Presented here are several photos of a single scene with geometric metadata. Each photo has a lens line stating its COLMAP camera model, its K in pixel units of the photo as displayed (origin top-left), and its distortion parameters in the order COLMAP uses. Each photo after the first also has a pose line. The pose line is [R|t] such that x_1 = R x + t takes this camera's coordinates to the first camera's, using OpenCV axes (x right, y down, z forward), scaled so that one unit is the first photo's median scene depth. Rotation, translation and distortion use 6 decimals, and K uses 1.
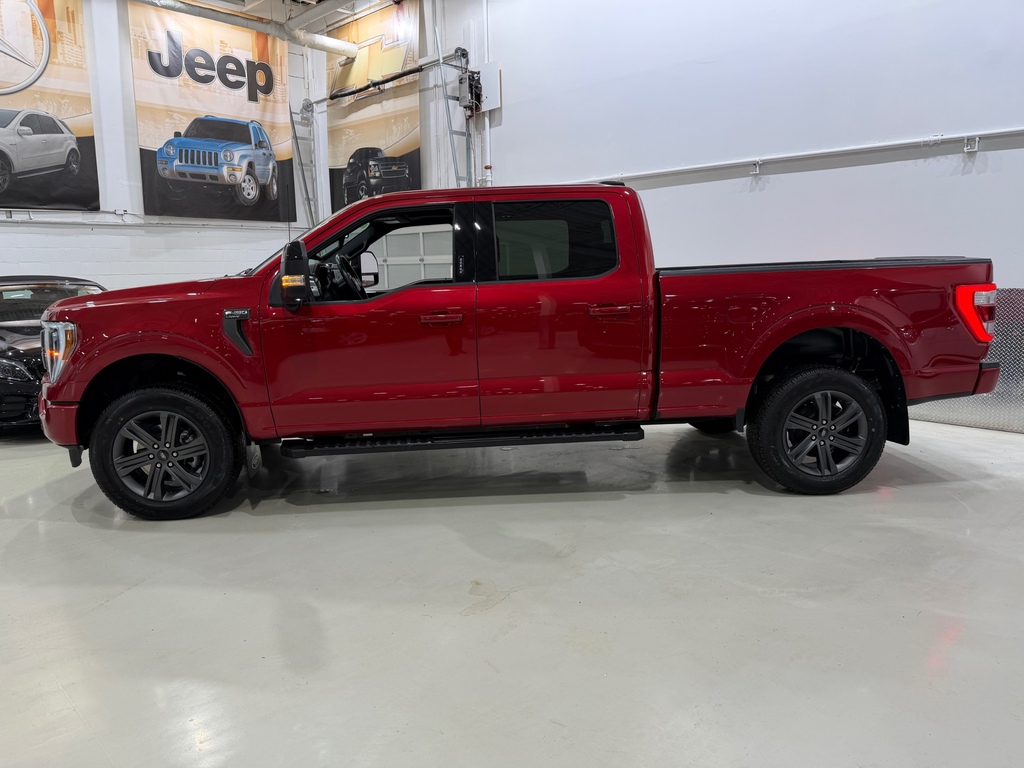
lens RADIAL K [[725.4, 0, 507.9], [0, 725.4, 379.5], [0, 0, 1]] dist [0.031689, -0.029242]
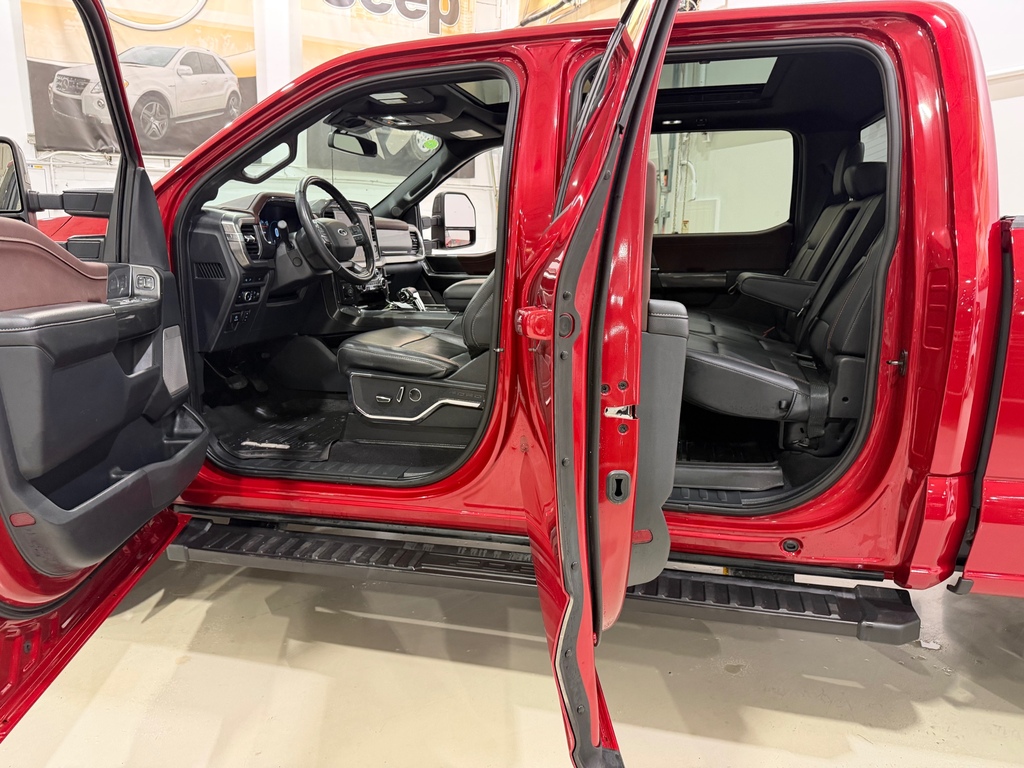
lens RADIAL K [[725.4, 0, 510.3], [0, 725.4, 382.2], [0, 0, 1]] dist [0.031689, -0.029242]
pose [[0.951417, 0.083667, -0.296319, 0.026585], [-0.072039, 0.996149, 0.049965, -0.024888], [0.299359, -0.026191, 0.953781, 0.217379]]
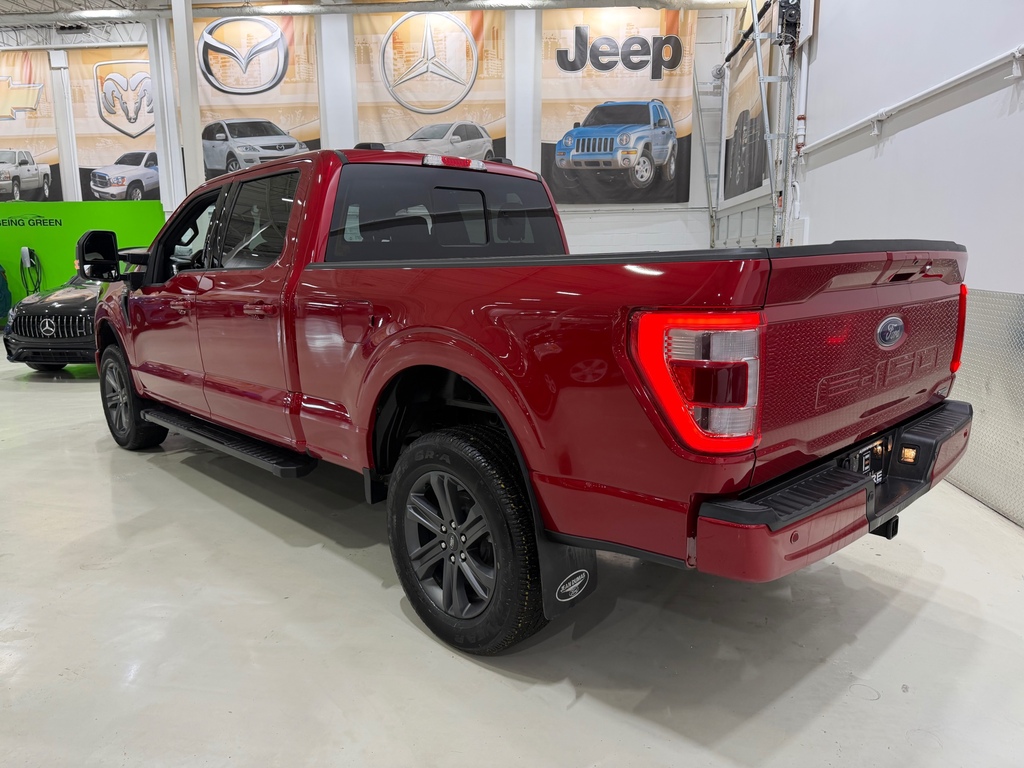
lens RADIAL K [[725.4, 0, 510.2], [0, 725.4, 392.1], [0, 0, 1]] dist [0.031689, -0.029242]
pose [[0.643687, 0.148803, -0.750683, 0.347938], [-0.119931, 0.988408, 0.093089, -0.039226], [0.755833, 0.030110, 0.654071, 0.250616]]
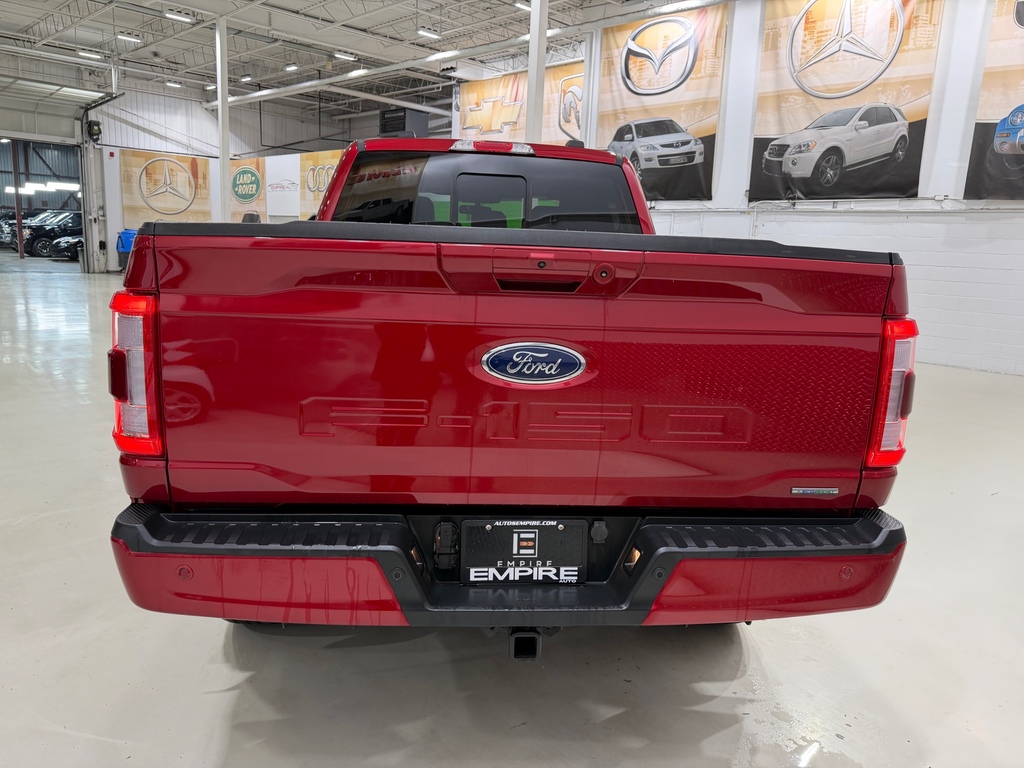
lens RADIAL K [[725.4, 0, 506.6], [0, 725.4, 385.0], [0, 0, 1]] dist [0.031689, -0.029242]
pose [[0.045428, 0.201374, -0.978461, 0.390961], [-0.194324, 0.962543, 0.189075, -0.069138], [0.979885, 0.181550, 0.082858, 0.427010]]
